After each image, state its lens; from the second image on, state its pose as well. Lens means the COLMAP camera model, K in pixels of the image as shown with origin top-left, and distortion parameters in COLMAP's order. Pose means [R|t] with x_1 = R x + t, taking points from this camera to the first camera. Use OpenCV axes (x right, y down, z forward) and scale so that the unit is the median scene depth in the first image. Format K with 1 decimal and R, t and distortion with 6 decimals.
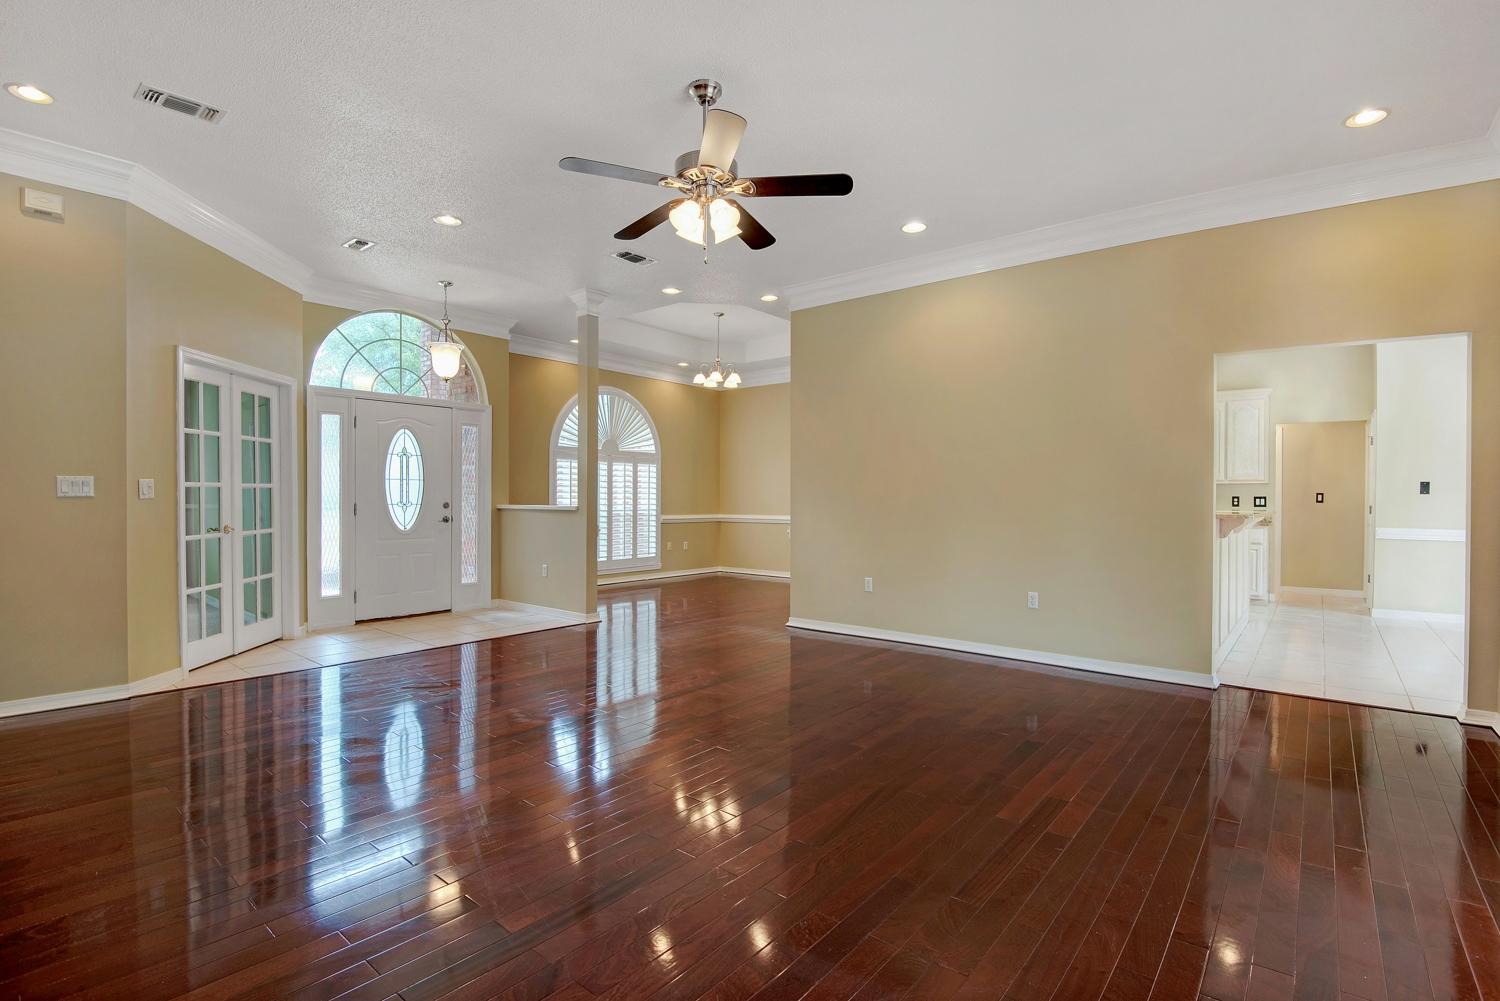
lens RADIAL K [[693.2, 0, 749.1], [0, 693.2, 499.3], [0, 0, 1]] dist [-0.006908, -0.009189]
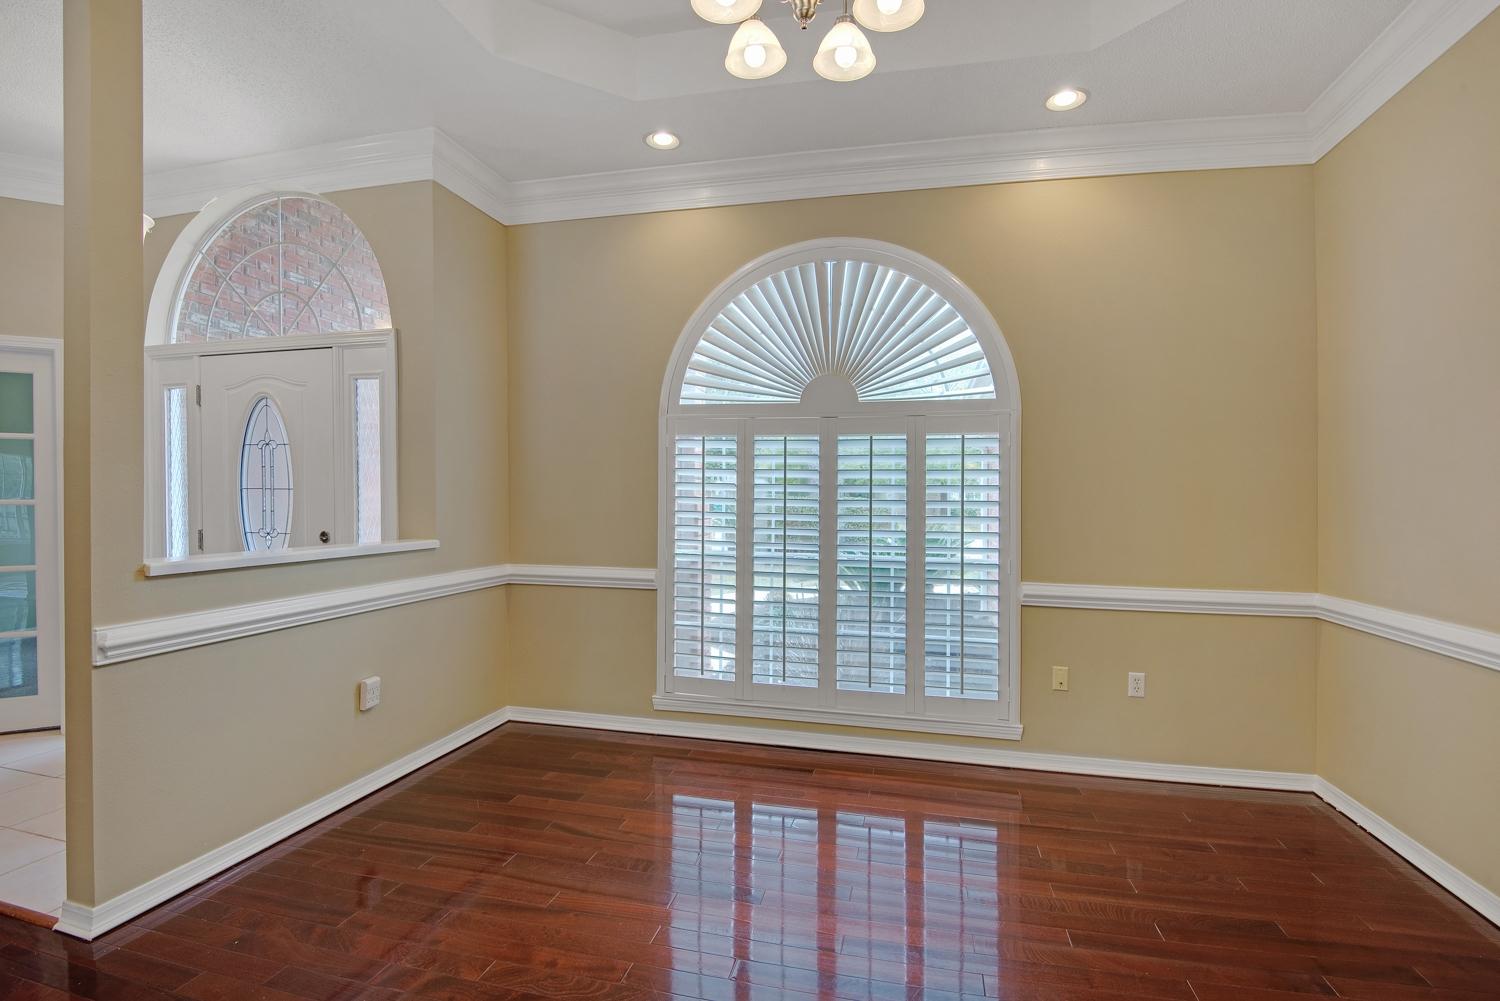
lens RADIAL K [[726.6, 0, 716.0], [0, 726.6, 498.4], [0, 0, 1]] dist [0.003992, 0.000022]
pose [[0.425132, 0.021800, -0.904869, 0.133588], [-0.006639, 0.999758, 0.020967, -0.025235], [0.905107, -0.002906, 0.425174, 0.749911]]
